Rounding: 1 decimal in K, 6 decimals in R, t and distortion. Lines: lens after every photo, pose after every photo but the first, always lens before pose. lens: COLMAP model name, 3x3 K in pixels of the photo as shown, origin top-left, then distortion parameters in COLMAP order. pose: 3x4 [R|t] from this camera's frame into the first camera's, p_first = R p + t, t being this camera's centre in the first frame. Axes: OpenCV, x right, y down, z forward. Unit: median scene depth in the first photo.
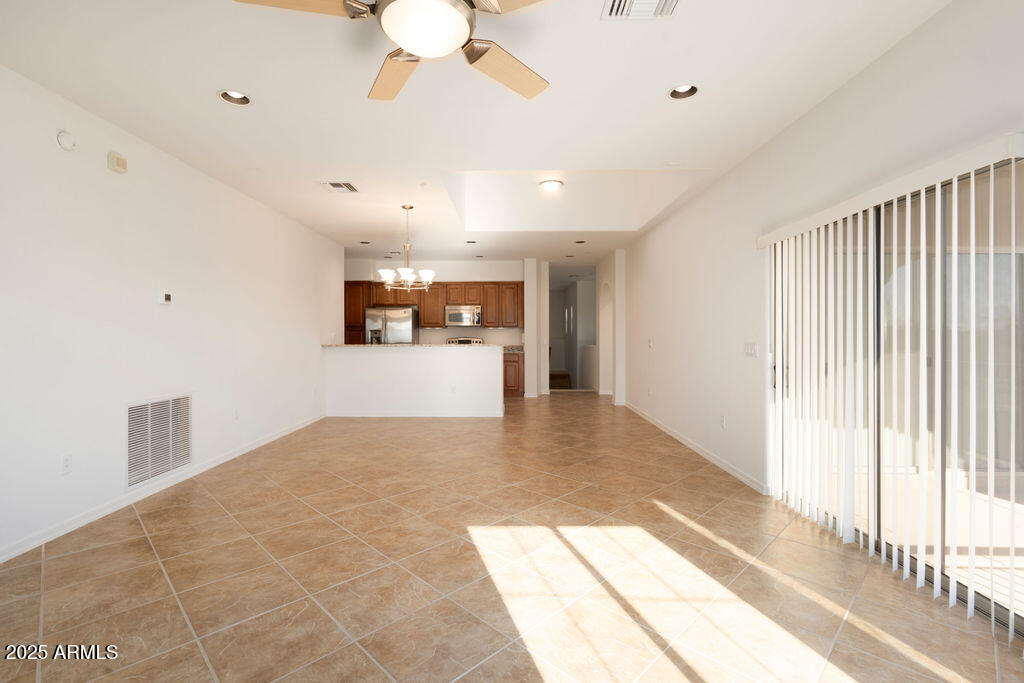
lens RADIAL K [[463.4, 0, 504.7], [0, 463.4, 338.1], [0, 0, 1]] dist [-0.008975, 0.003014]
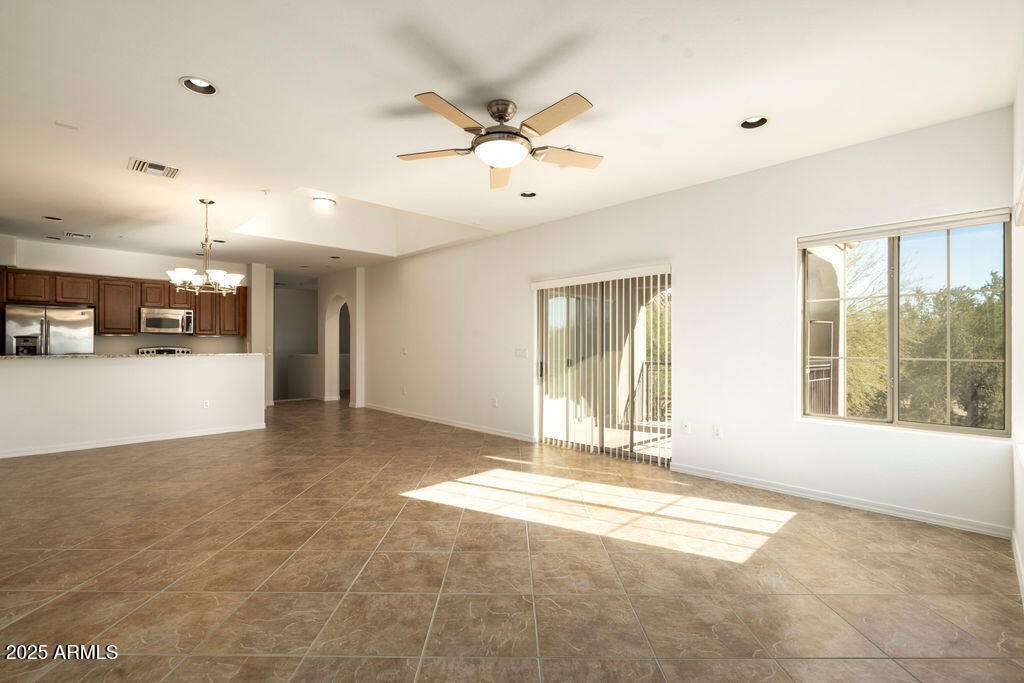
lens RADIAL K [[463.4, 0, 508.4], [0, 463.4, 343.4], [0, 0, 1]] dist [-0.008975, 0.003014]
pose [[0.704986, 0.004466, 0.709208, -0.324883], [0.004313, 0.999935, -0.010585, 0.005297], [-0.709209, 0.010521, 0.704920, -0.040259]]
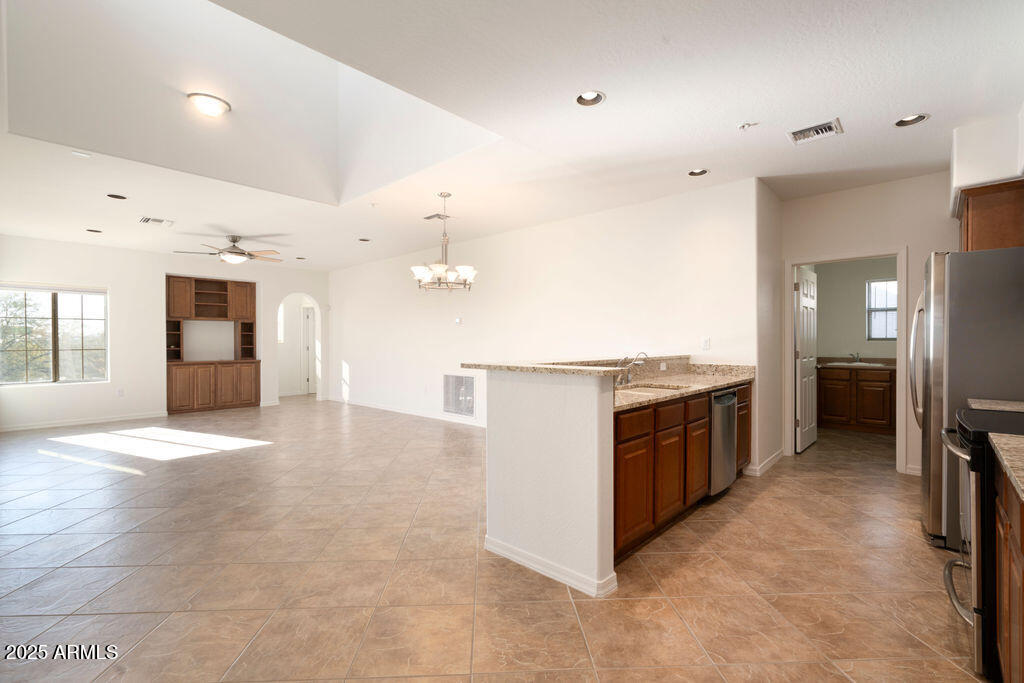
lens RADIAL K [[463.4, 0, 512.8], [0, 463.4, 344.2], [0, 0, 1]] dist [-0.008975, 0.003014]
pose [[-0.668194, 0.006044, -0.743962, 0.268400], [-0.003907, 0.999925, 0.011633, -0.008279], [0.743977, 0.010680, -0.668120, 1.261820]]
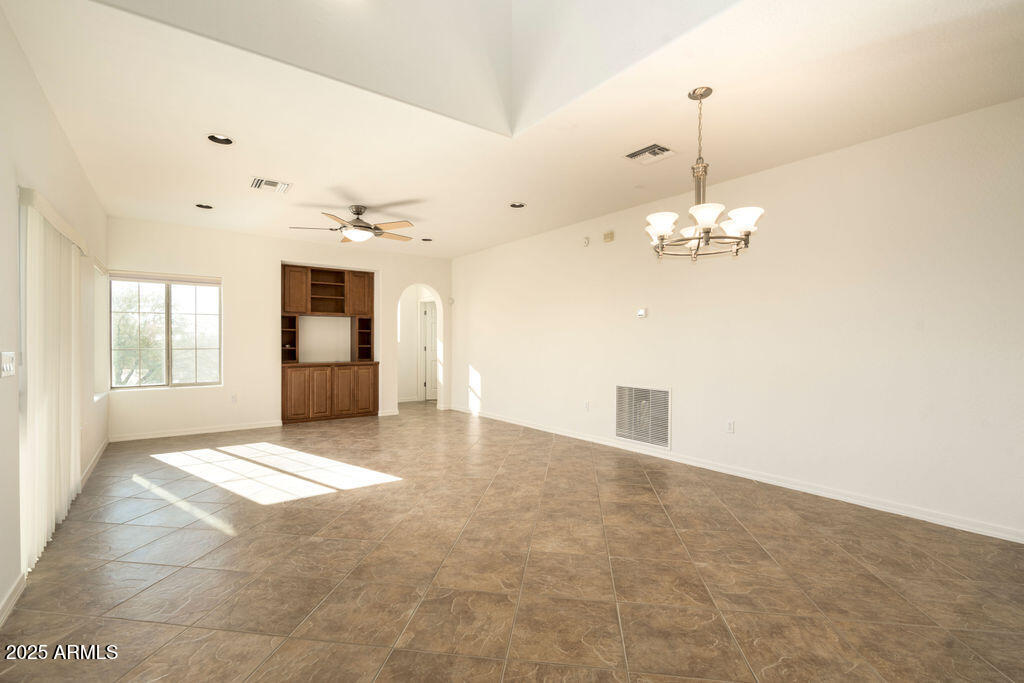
lens RADIAL K [[463.4, 0, 509.6], [0, 463.4, 342.7], [0, 0, 1]] dist [-0.008975, 0.003014]
pose [[-0.795464, -0.000189, -0.606001, 0.206763], [-0.006860, 0.999939, 0.008692, -0.004516], [0.605962, 0.011072, -0.795416, 0.964260]]
